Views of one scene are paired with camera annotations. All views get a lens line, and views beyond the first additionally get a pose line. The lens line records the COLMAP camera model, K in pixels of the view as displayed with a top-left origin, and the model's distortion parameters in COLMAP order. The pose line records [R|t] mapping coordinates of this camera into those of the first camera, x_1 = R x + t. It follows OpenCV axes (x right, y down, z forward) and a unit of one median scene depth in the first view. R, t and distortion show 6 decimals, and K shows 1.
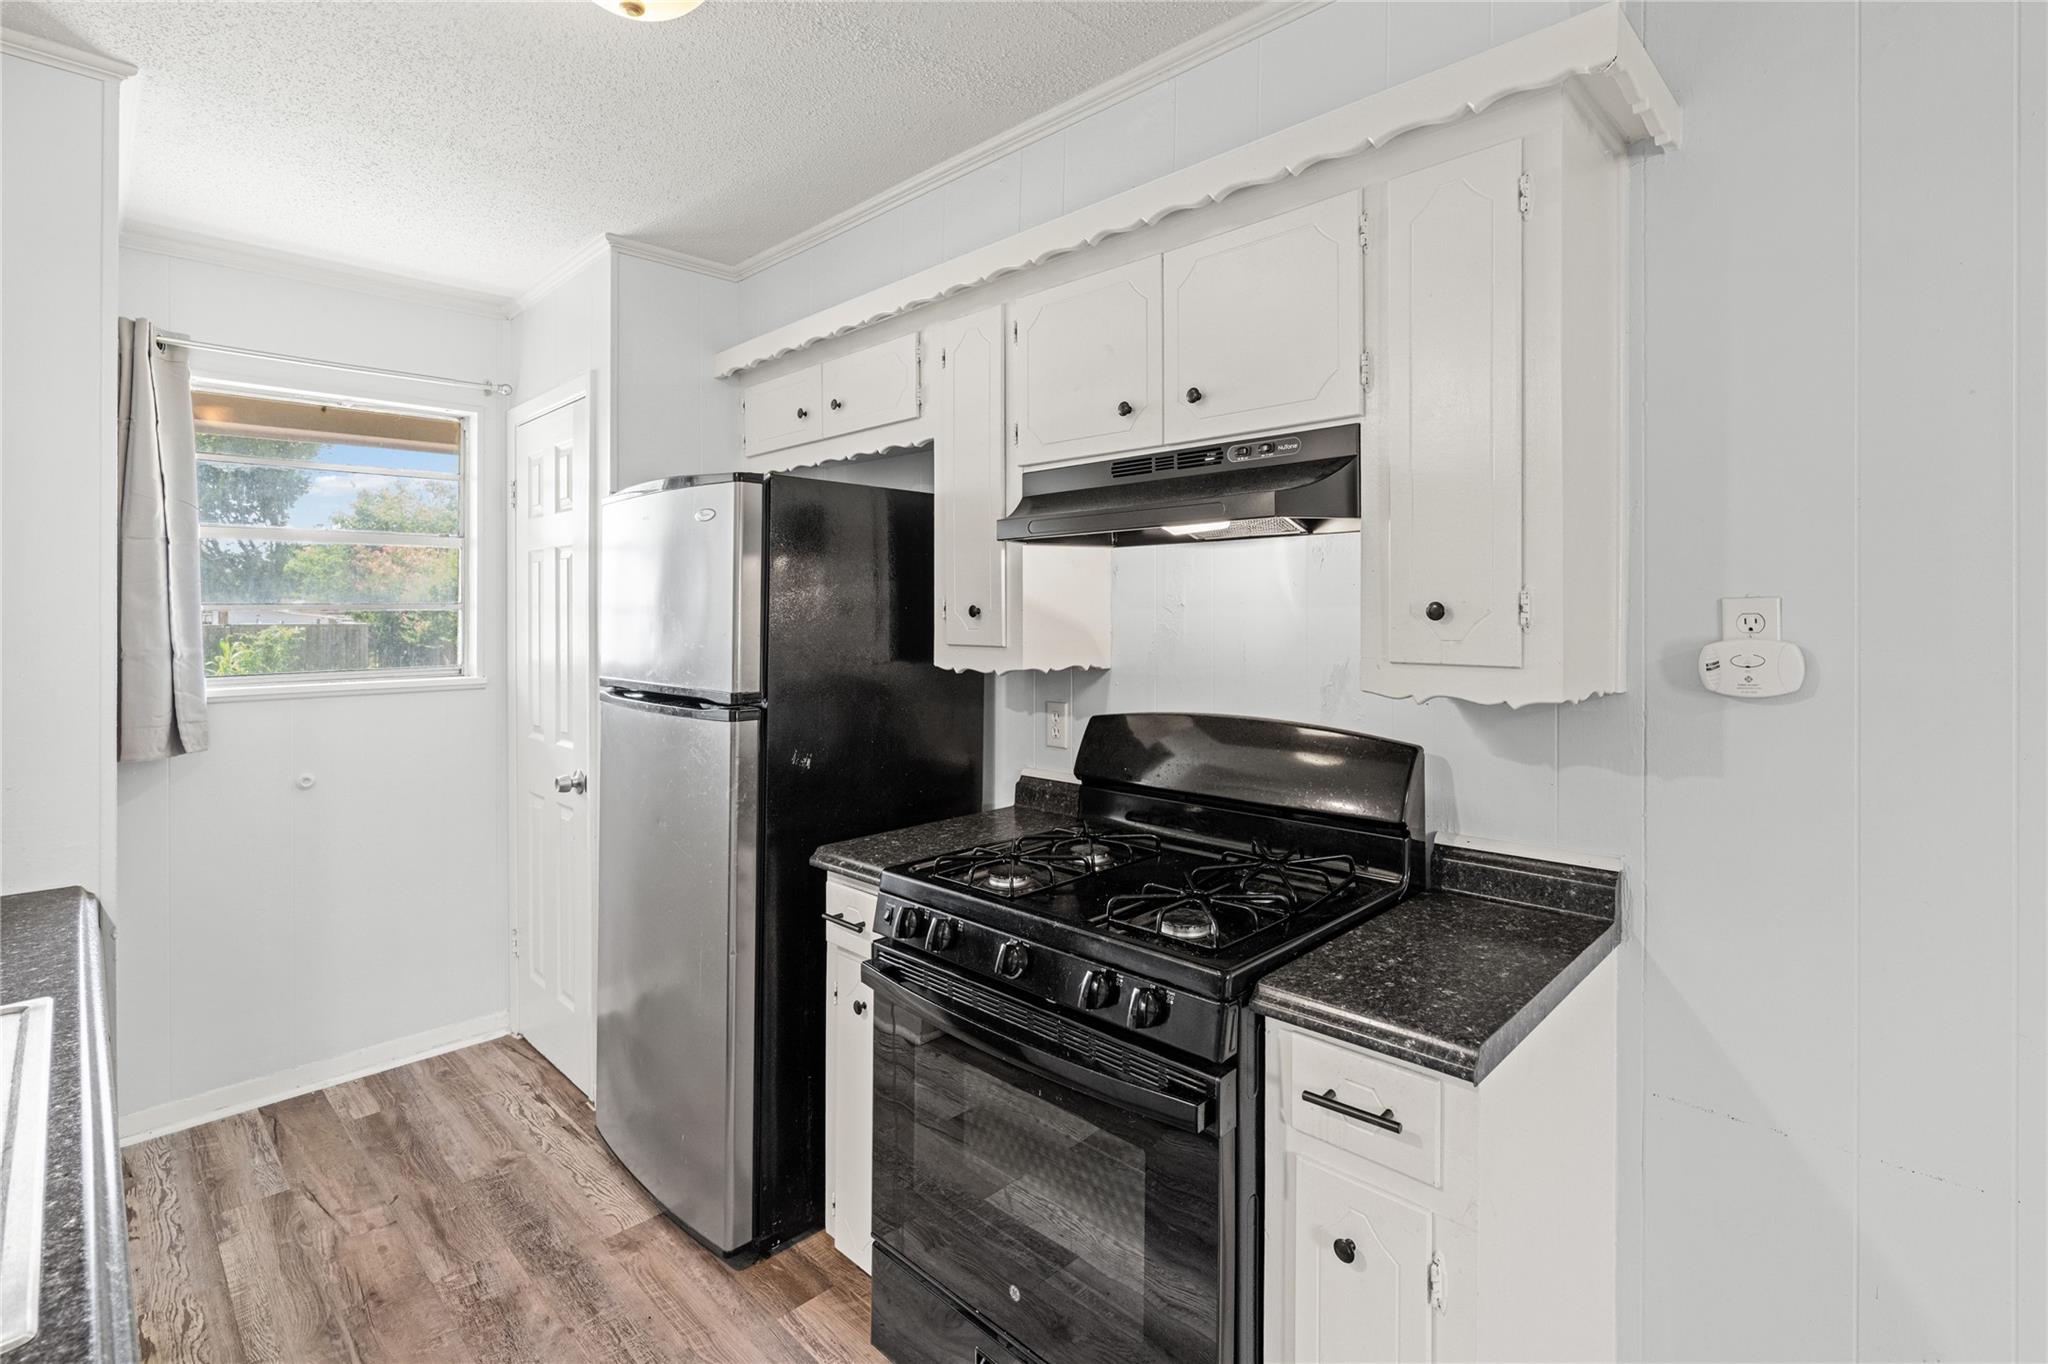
lens RADIAL K [[953.9, 0, 1019.3], [0, 953.9, 616.4], [0, 0, 1]] dist [-0.003109, 0.000237]
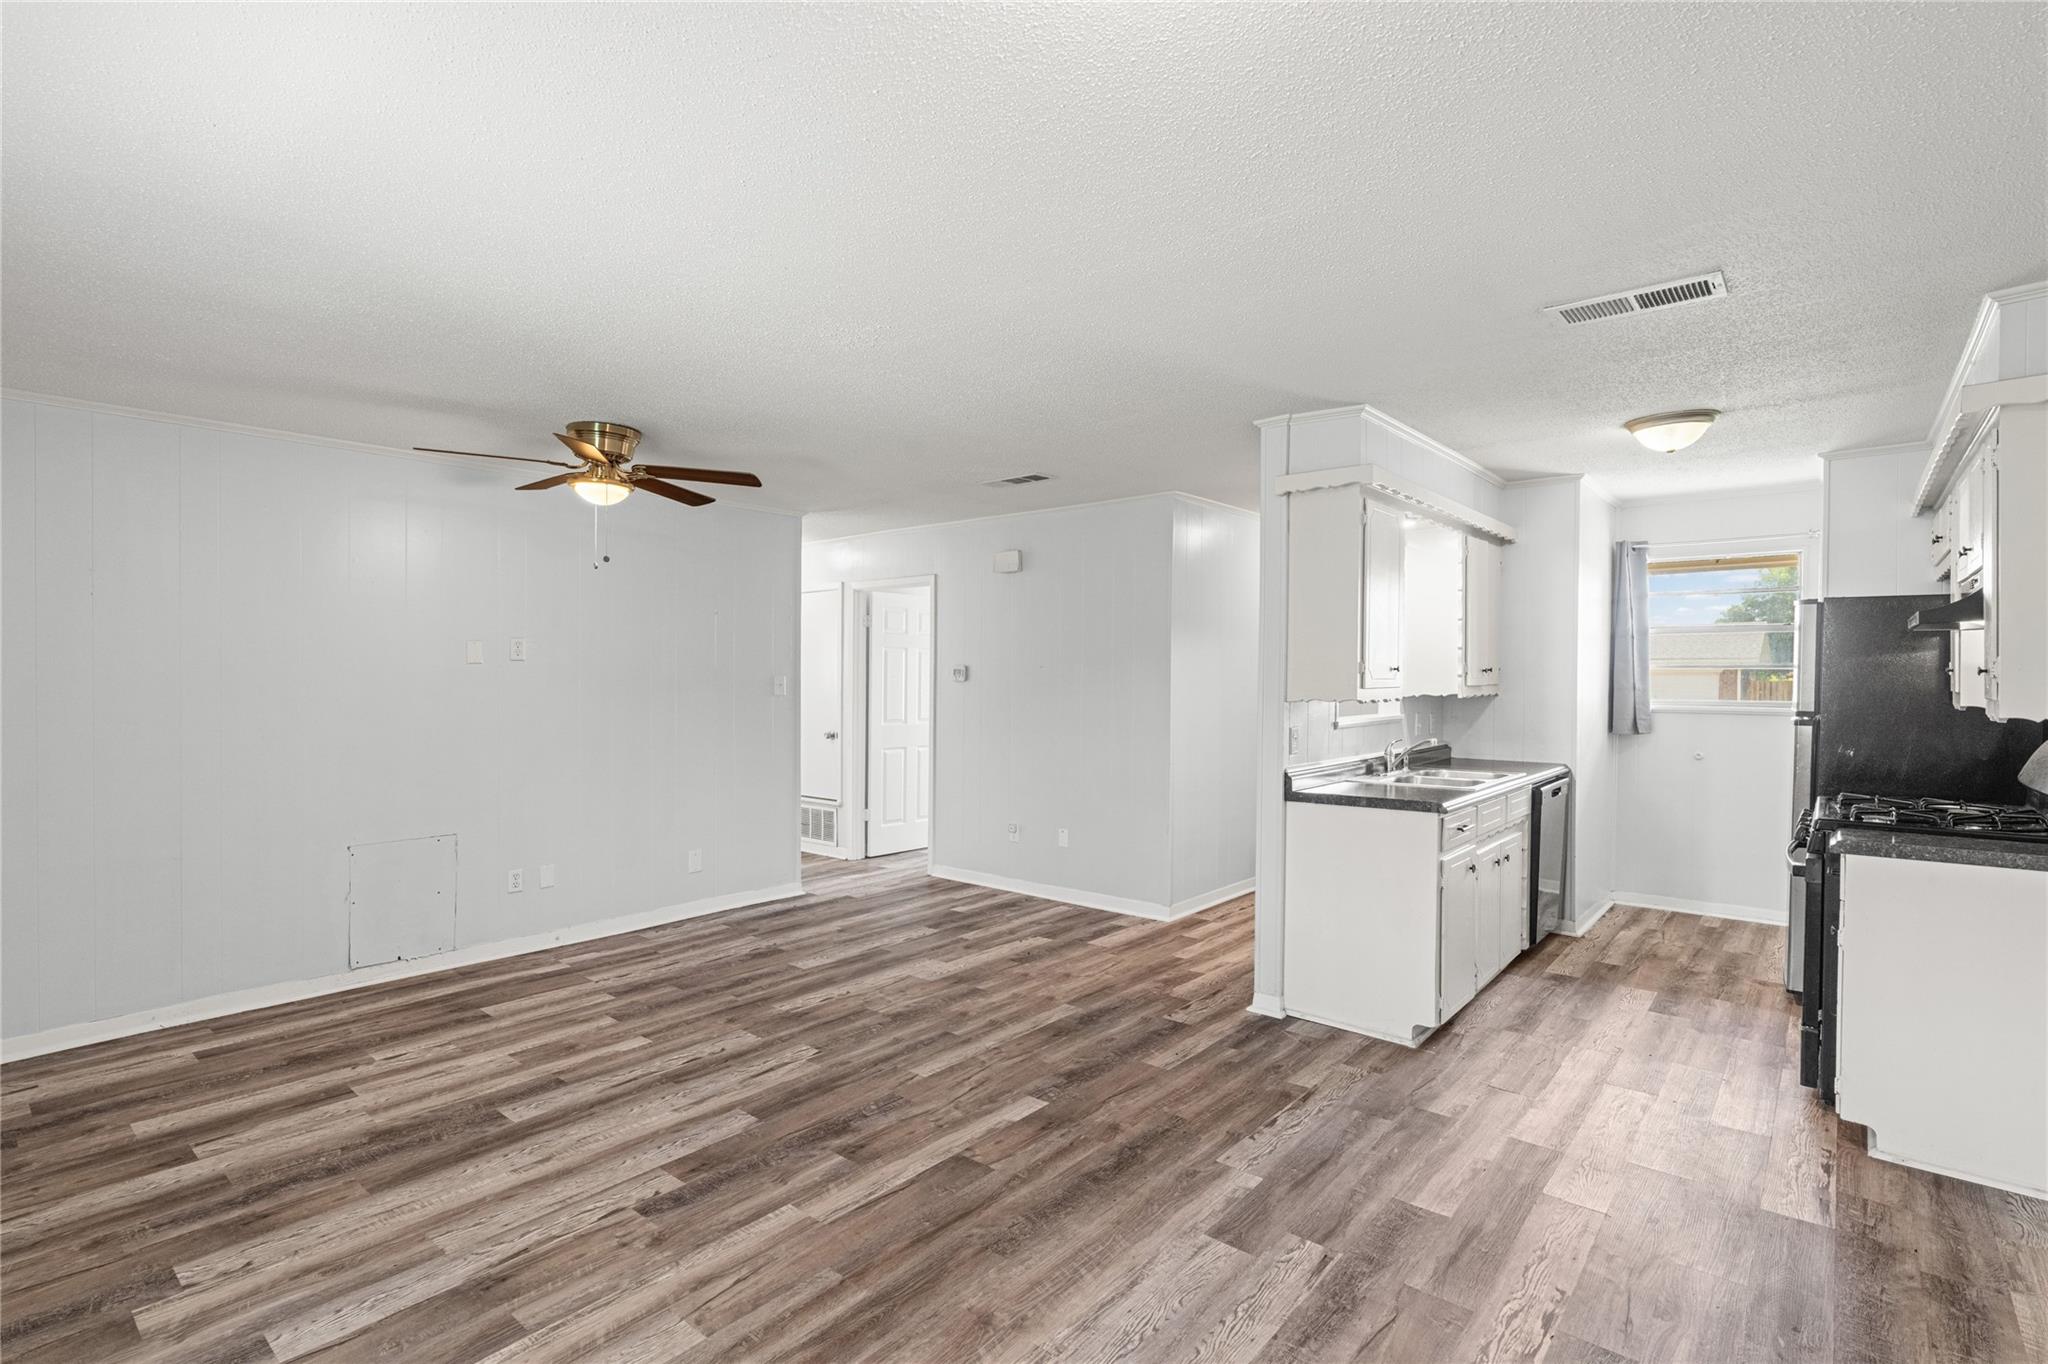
lens RADIAL K [[973.7, 0, 1029.3], [0, 973.7, 700.7], [0, 0, 1]] dist [-0.004584, -0.000365]
pose [[0.086212, 0.034079, -0.995694, 1.374465], [-0.003570, 0.999419, 0.033897, -0.003067], [0.996270, 0.000632, 0.086283, -0.671276]]
